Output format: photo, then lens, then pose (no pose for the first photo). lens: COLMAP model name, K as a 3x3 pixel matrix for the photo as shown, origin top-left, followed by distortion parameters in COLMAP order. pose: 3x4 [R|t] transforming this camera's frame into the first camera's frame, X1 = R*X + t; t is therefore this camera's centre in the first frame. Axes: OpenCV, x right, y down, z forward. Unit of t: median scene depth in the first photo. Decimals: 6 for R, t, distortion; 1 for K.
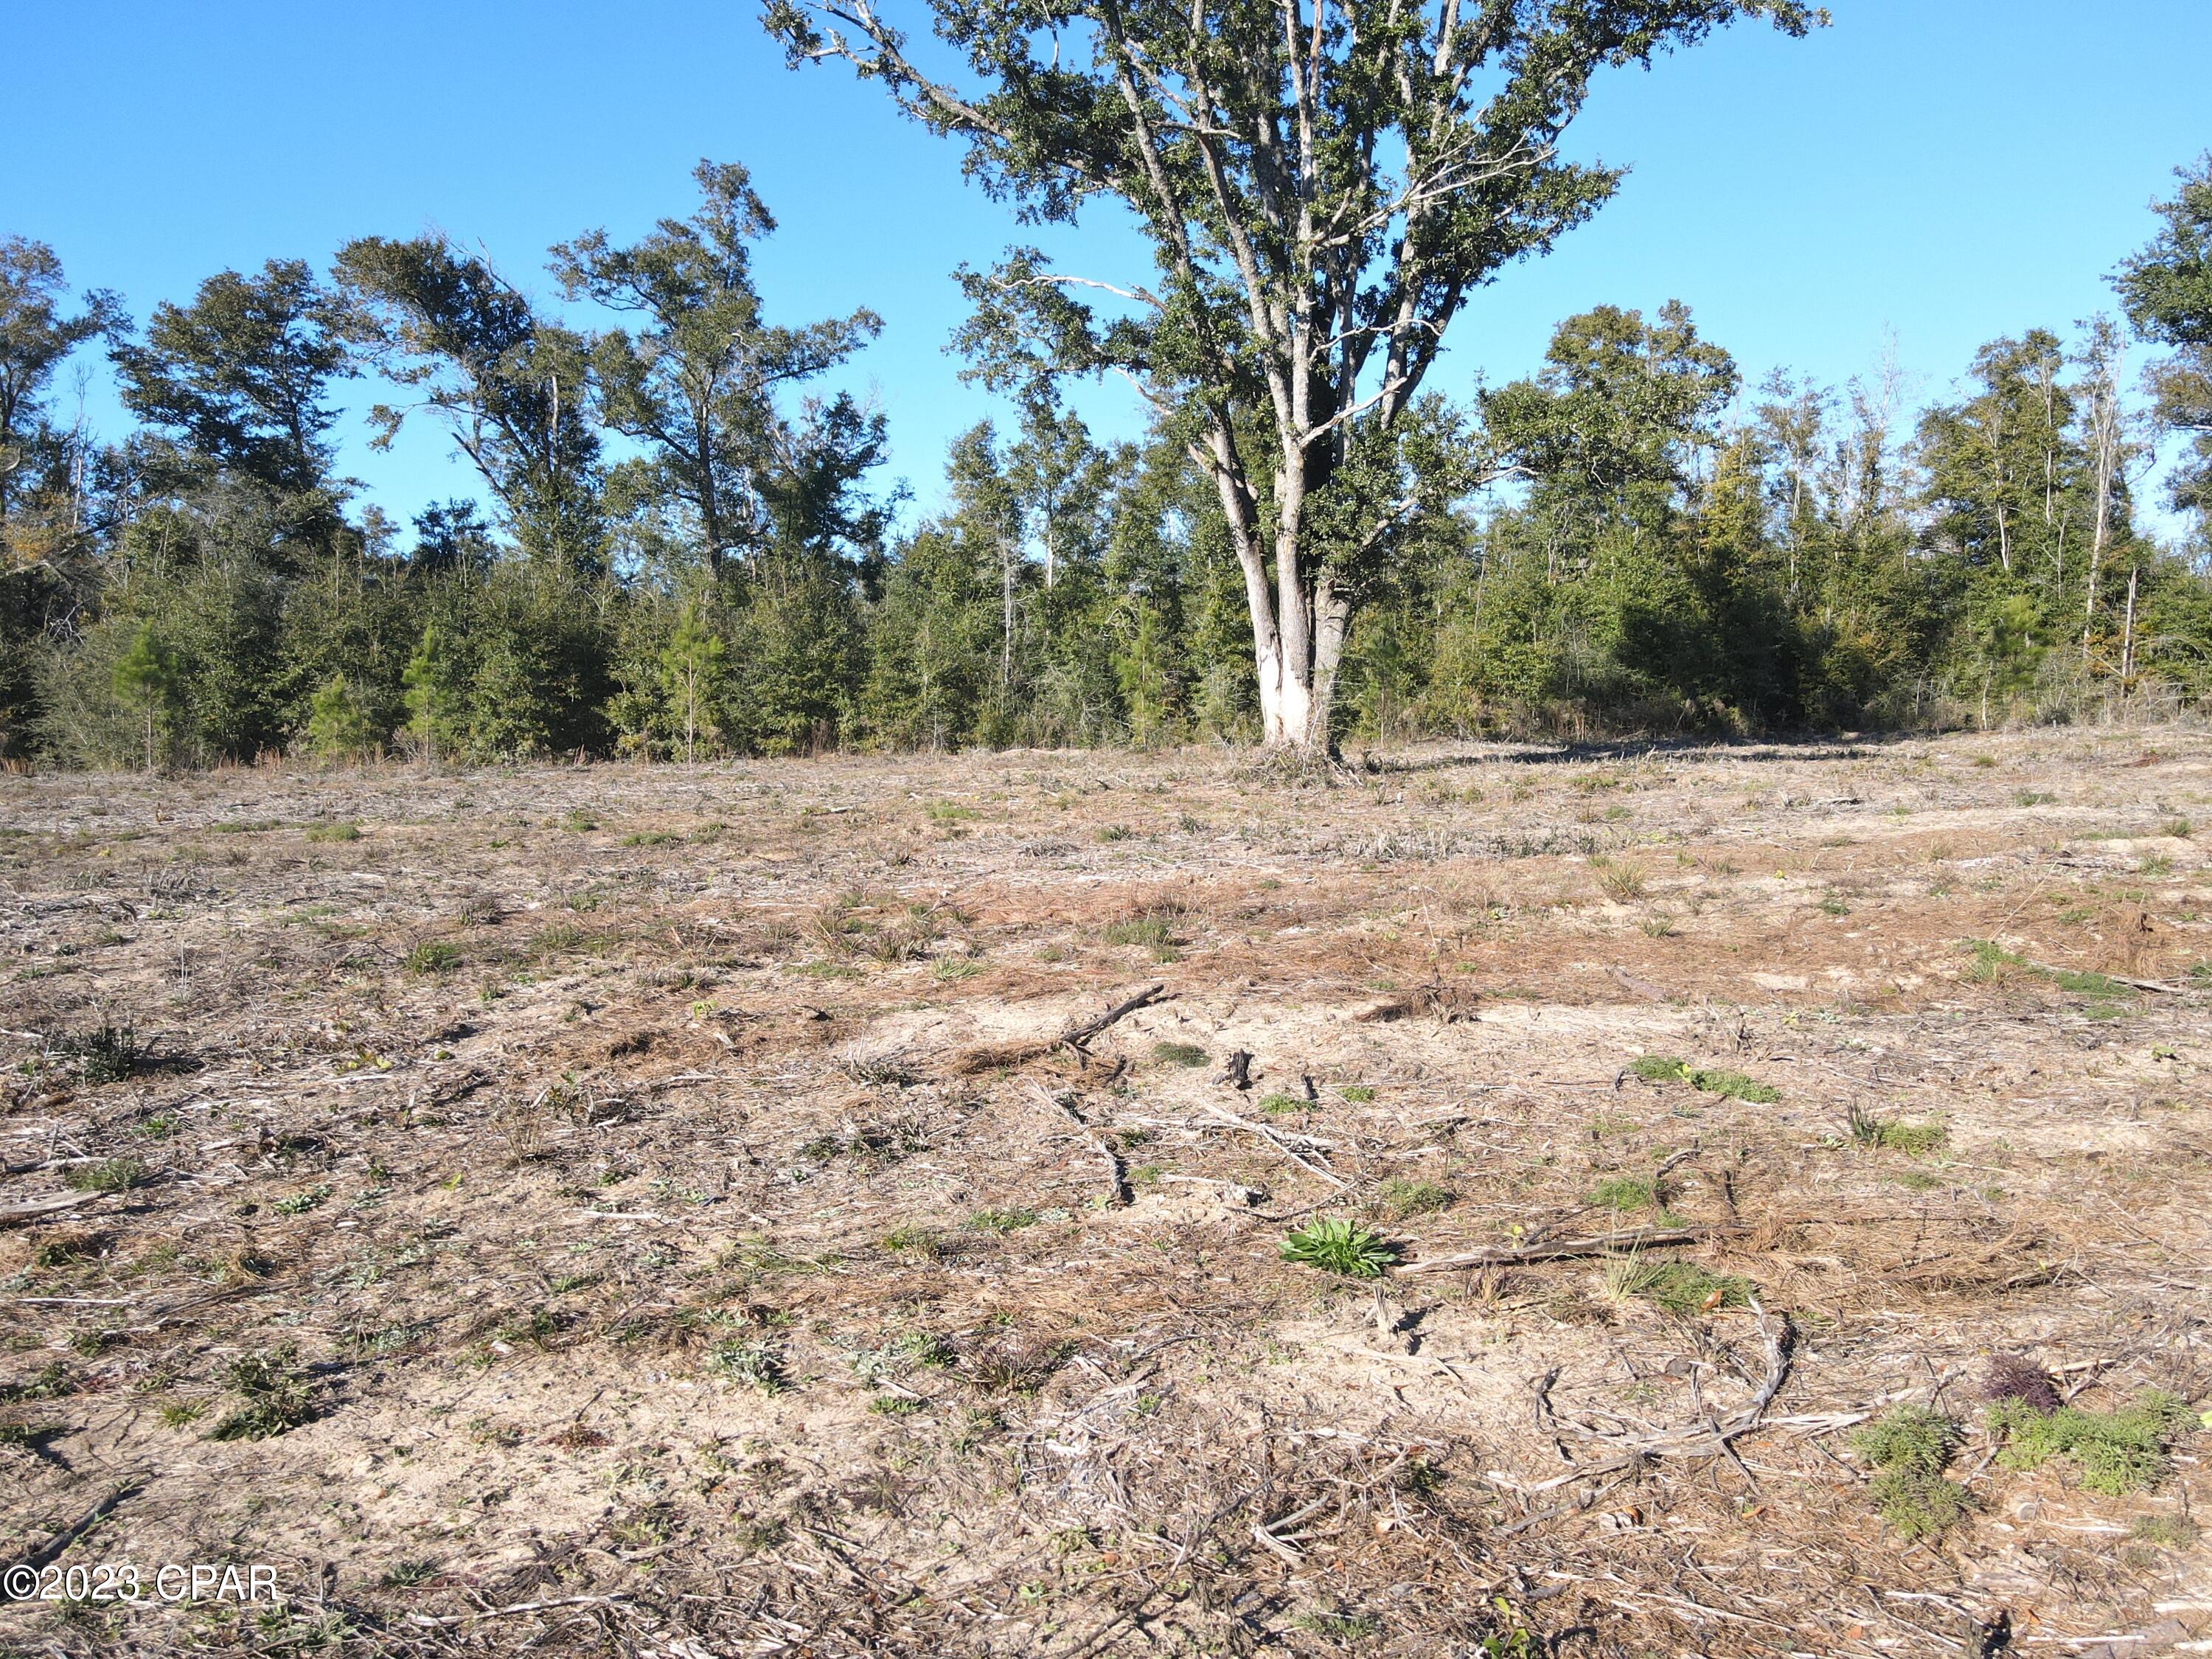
lens RADIAL K [[1617.2, 0, 1093.2], [0, 1617.2, 831.8], [0, 0, 1]] dist [0.008754, 0.015002]
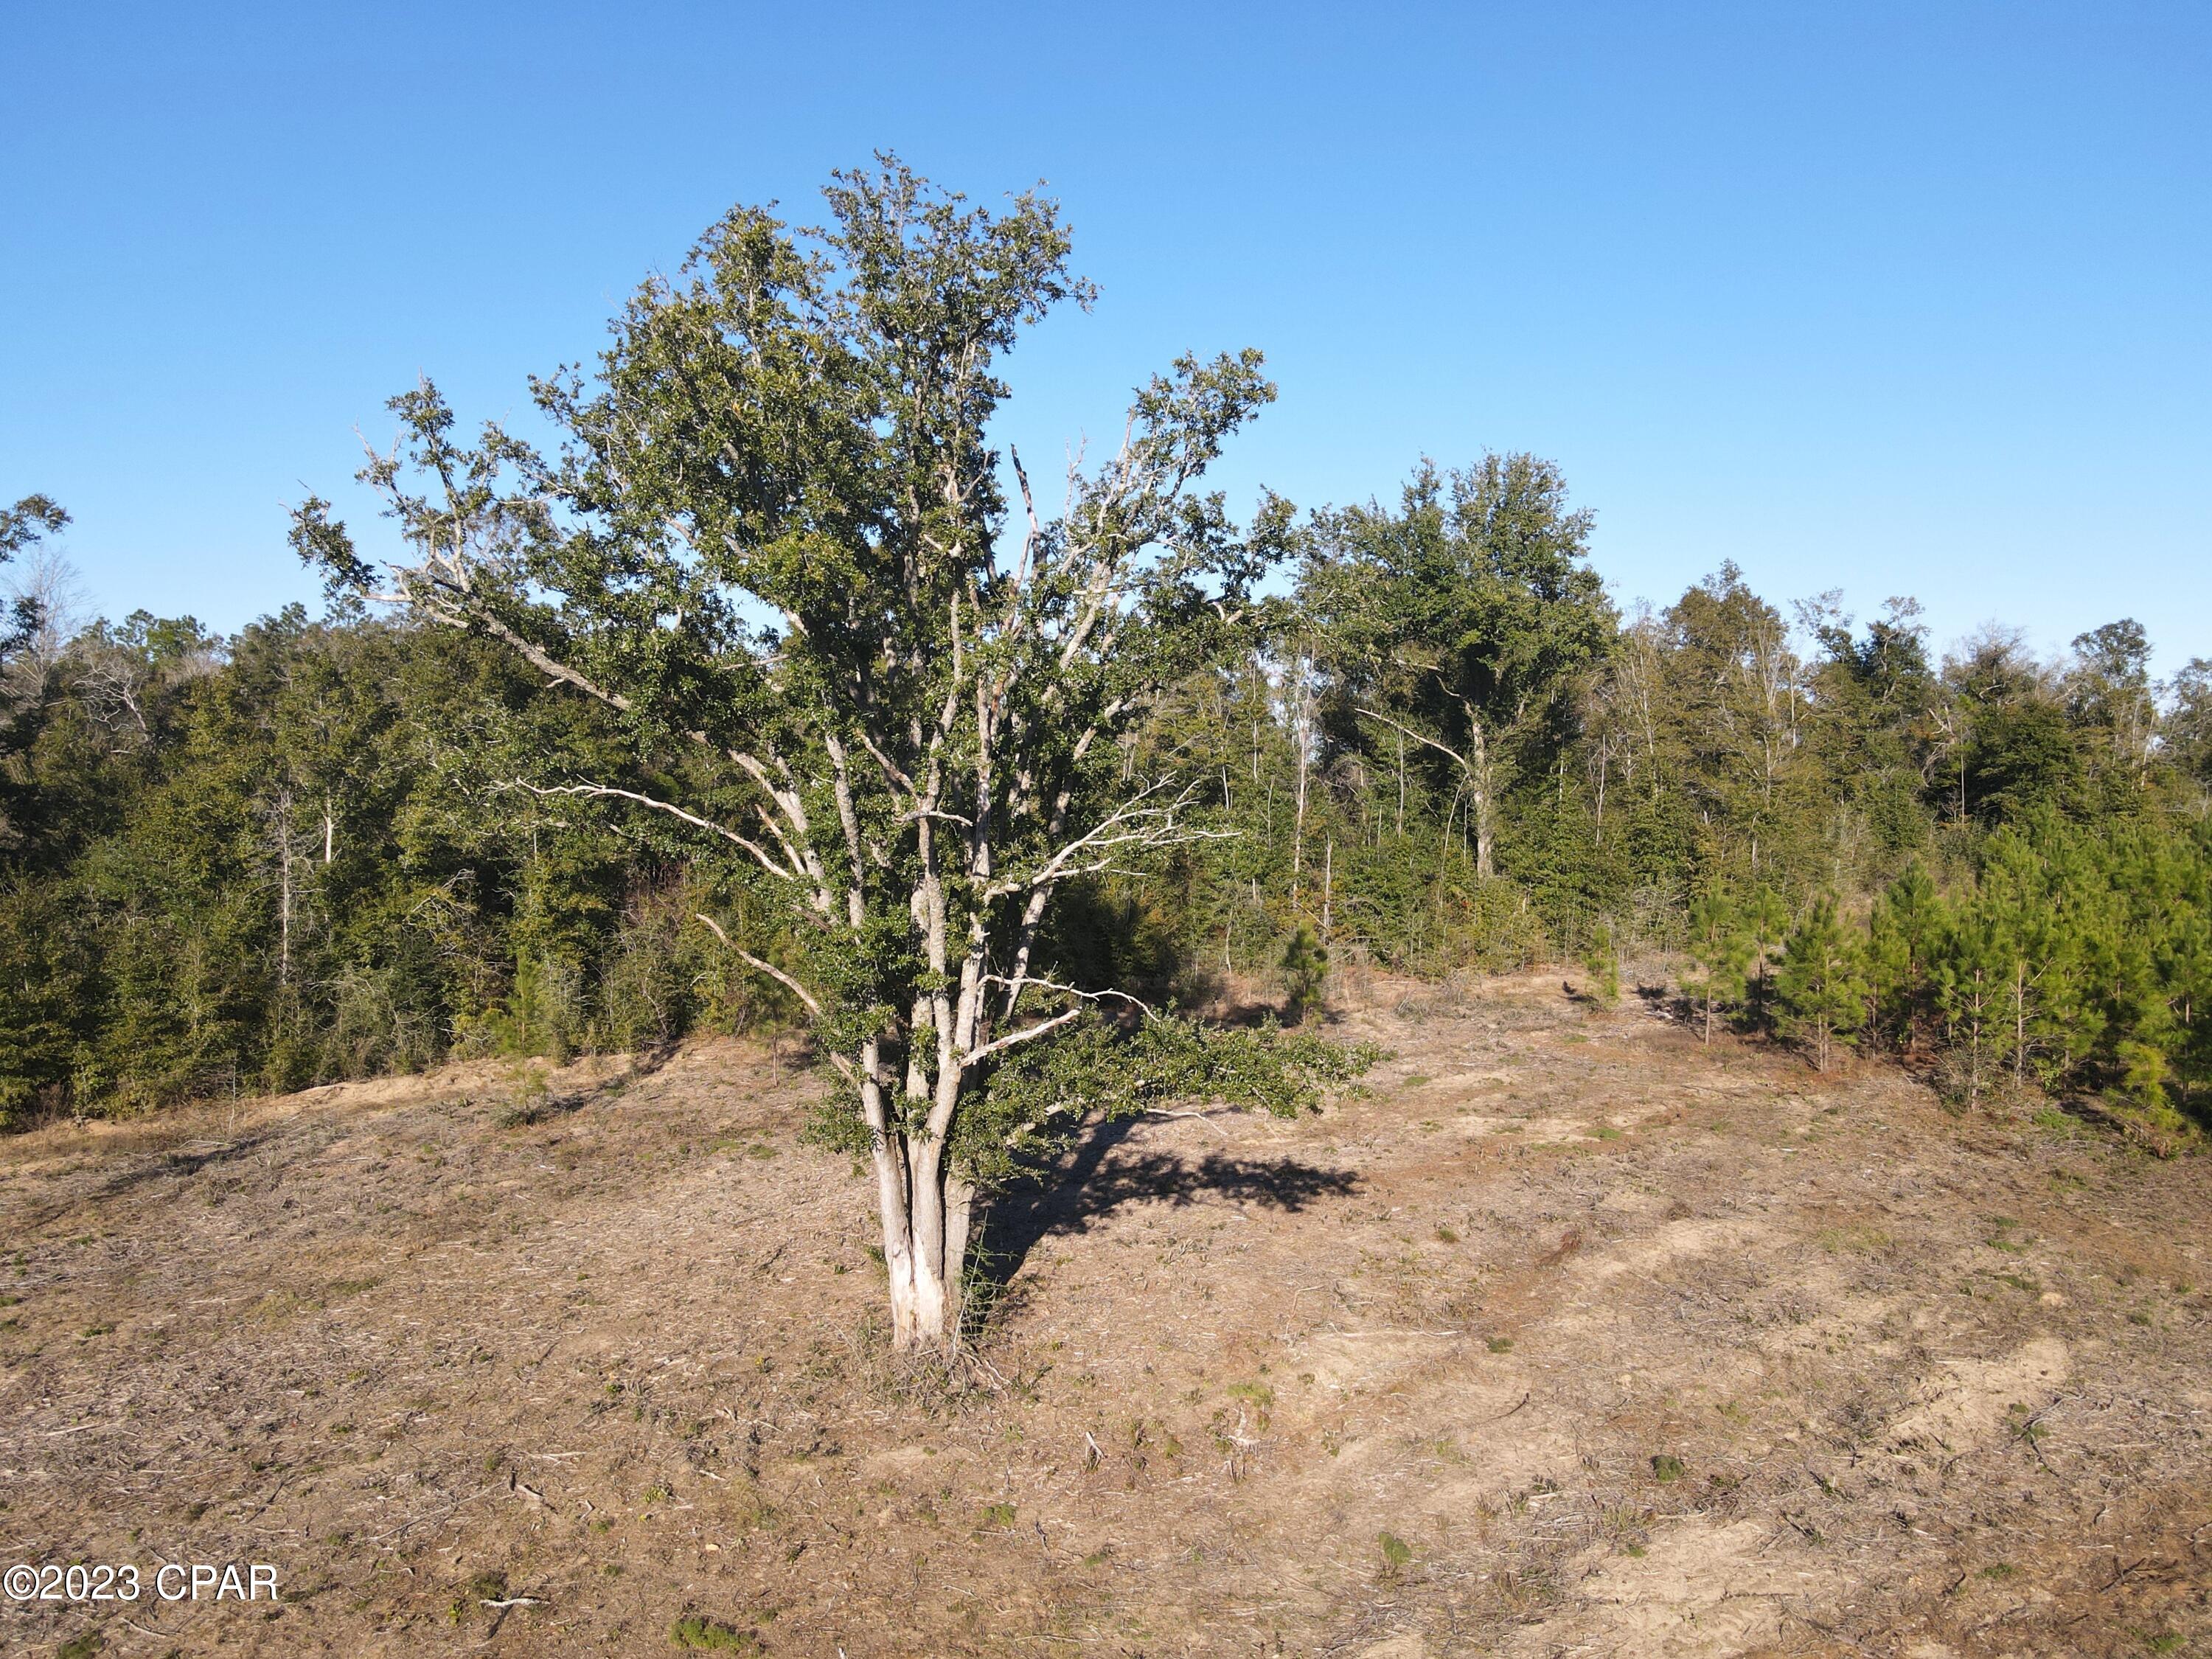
lens RADIAL K [[1617.2, 0, 1113.2], [0, 1617.2, 894.7], [0, 0, 1]] dist [0.008754, 0.015002]
pose [[0.853779, -0.029521, 0.519797, -0.134746], [0.018553, 0.999482, 0.026289, -0.168772], [-0.520304, -0.012801, 0.853885, 0.064968]]
